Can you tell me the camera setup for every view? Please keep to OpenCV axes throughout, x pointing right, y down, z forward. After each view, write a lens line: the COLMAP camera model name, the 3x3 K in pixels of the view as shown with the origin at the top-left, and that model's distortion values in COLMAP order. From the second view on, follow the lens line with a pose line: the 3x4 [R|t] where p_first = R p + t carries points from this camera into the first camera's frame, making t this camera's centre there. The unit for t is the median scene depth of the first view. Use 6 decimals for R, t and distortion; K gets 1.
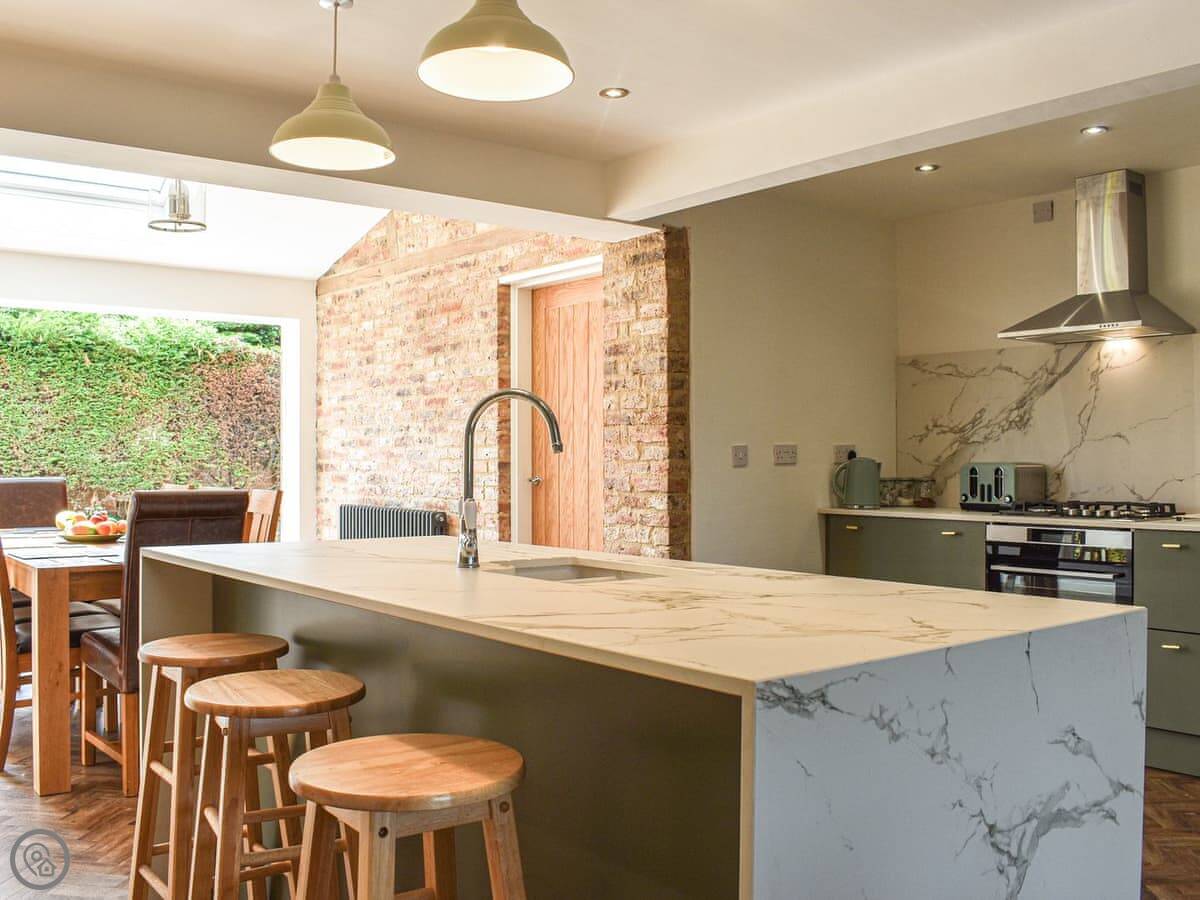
lens RADIAL K [[1124.6, 0, 600.0], [0, 1124.6, 450.0], [0, 0, 1]] dist [-0.119657, 0.006614]
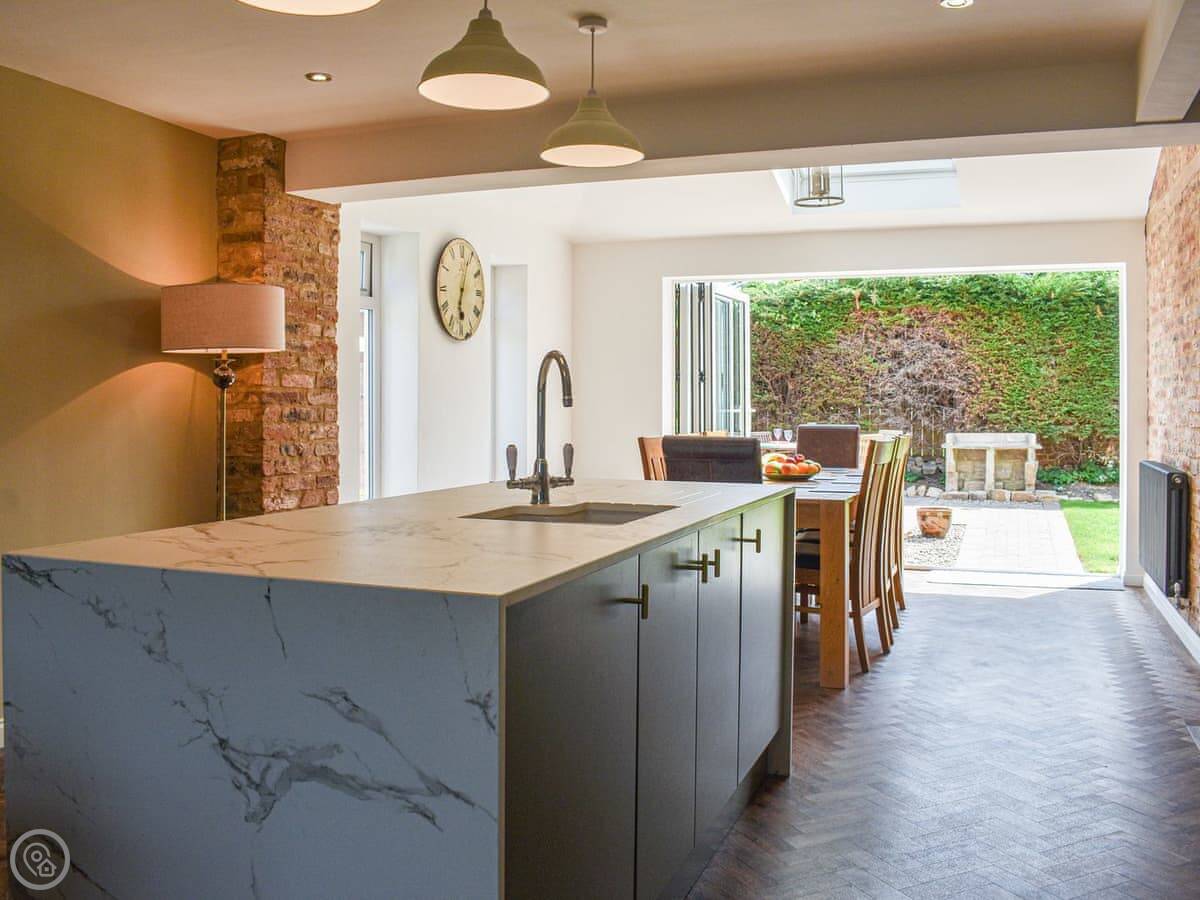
lens RADIAL K [[1098.2, 0, 594.3], [0, 1098.2, 429.8], [0, 0, 1]] dist [-0.080885, 0.001561]
pose [[0.515910, 0.022132, -0.856357, 1.475809], [0.001849, 0.999635, 0.026949, -0.006431], [0.856641, -0.015486, 0.515681, 0.739940]]
